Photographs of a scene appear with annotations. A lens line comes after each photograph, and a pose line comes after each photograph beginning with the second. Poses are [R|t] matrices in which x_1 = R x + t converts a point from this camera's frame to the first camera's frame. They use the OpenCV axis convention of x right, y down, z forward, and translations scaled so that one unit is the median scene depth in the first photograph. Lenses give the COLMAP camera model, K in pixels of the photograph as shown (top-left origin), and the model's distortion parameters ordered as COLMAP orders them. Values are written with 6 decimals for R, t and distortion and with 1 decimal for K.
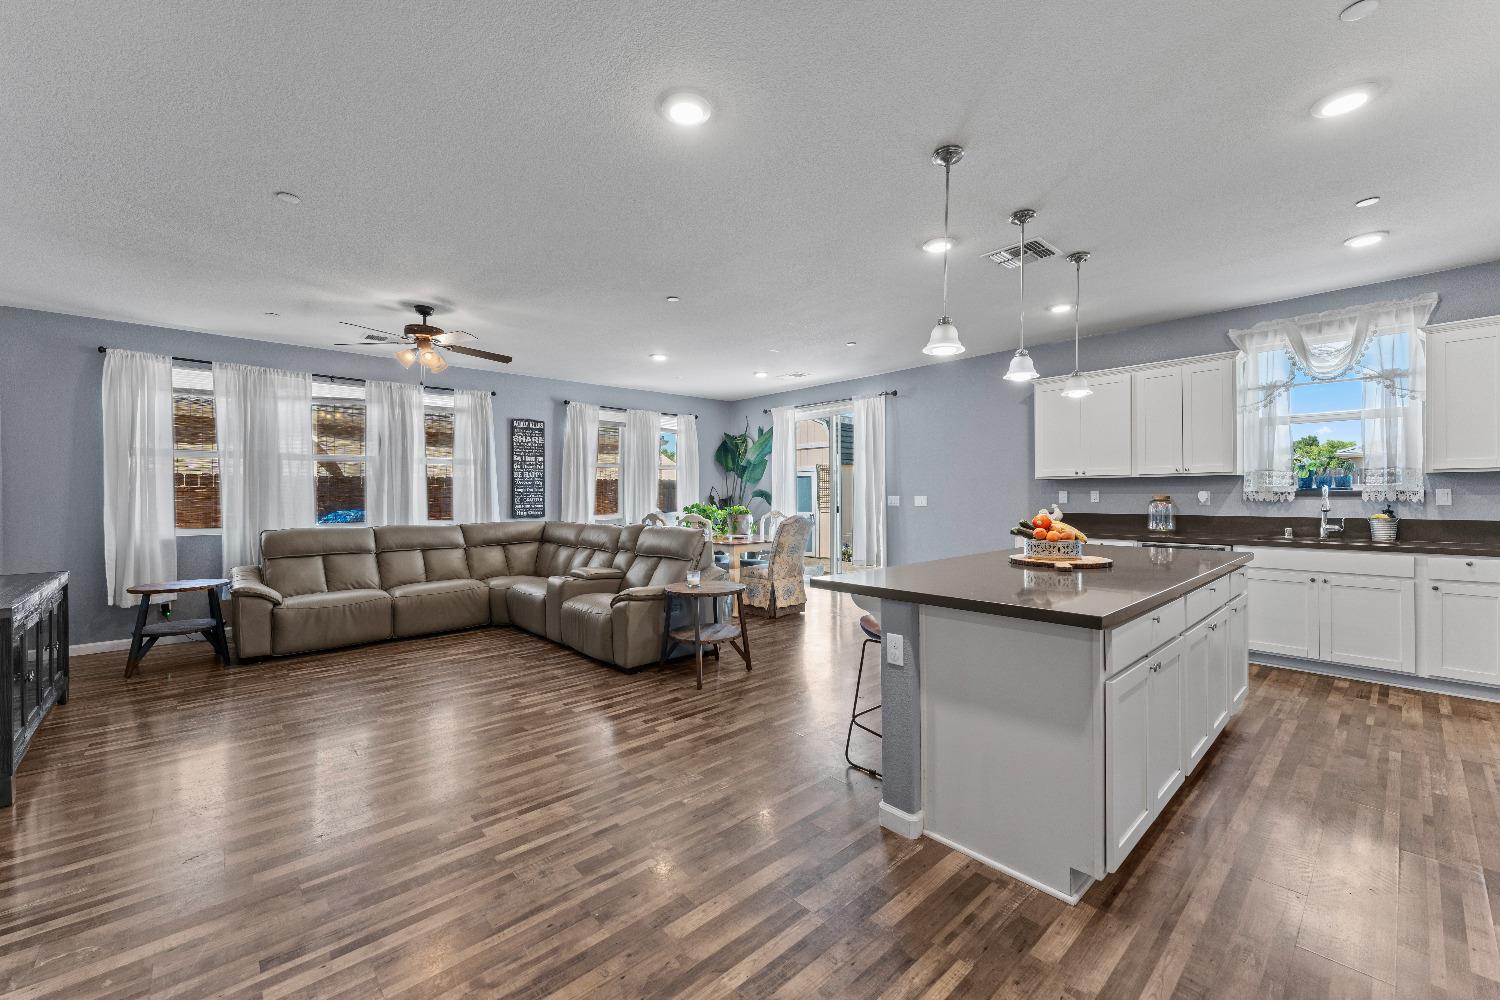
lens RADIAL K [[596.5, 0, 744.9], [0, 596.5, 491.9], [0, 0, 1]] dist [-0.000453, -0.000012]
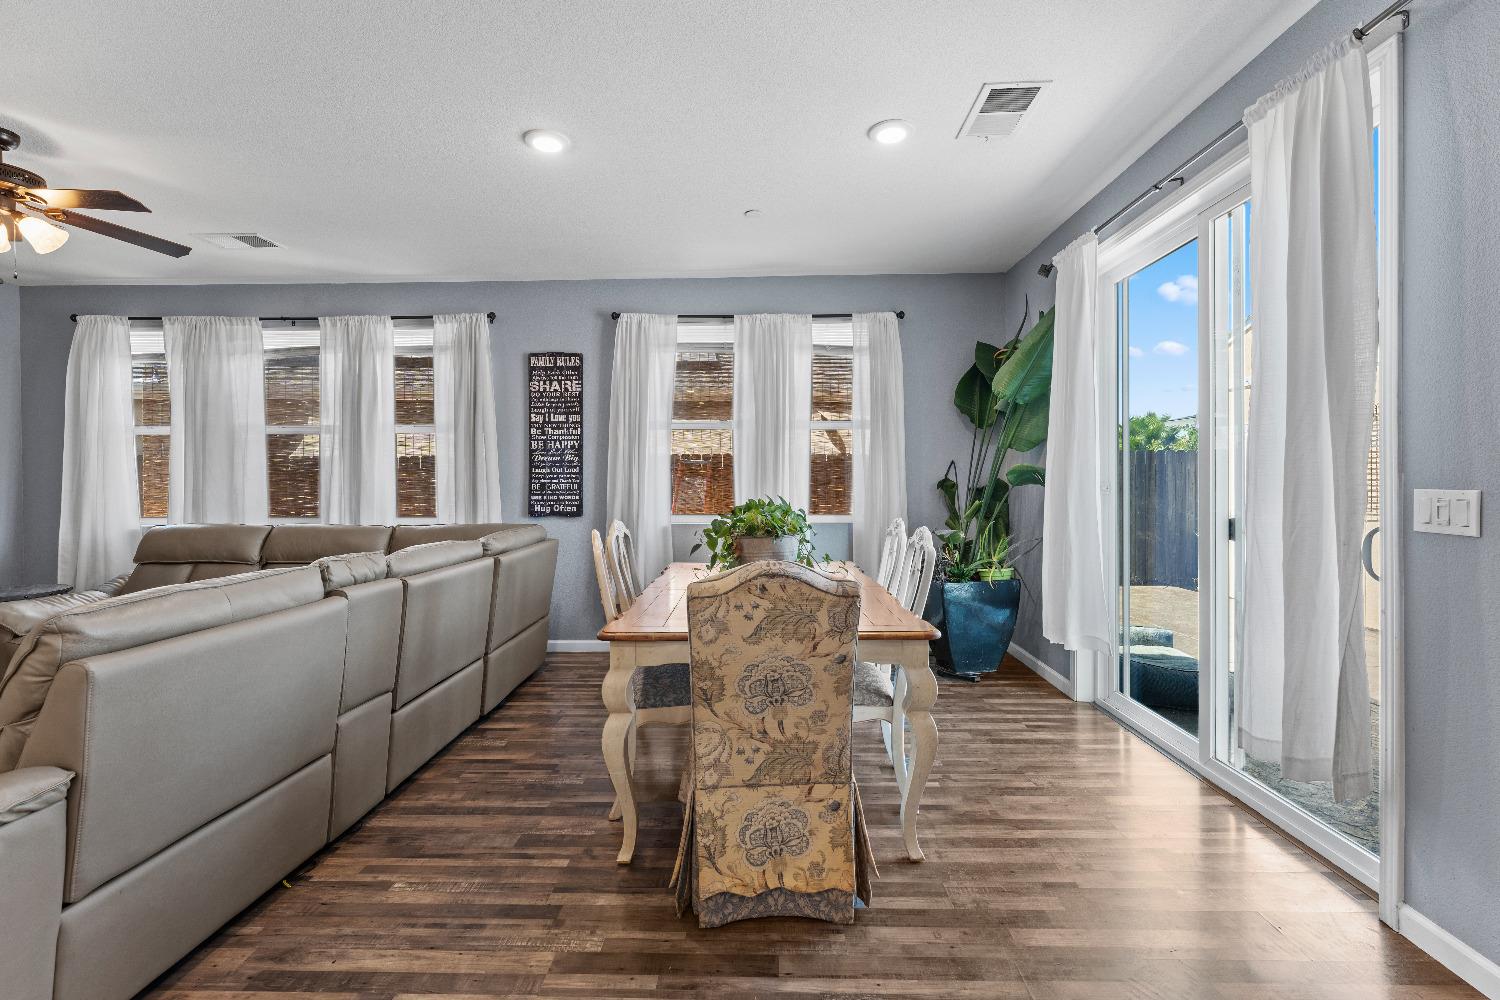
lens RADIAL K [[642.0, 0, 762.2], [0, 642.0, 478.8], [0, 0, 1]] dist [-0.003402, -0.000960]
pose [[0.724967, 0.003361, -0.688775, 0.324520], [0.002348, 0.999970, 0.007350, 0.001239], [0.688779, -0.006946, 0.724938, 0.941017]]
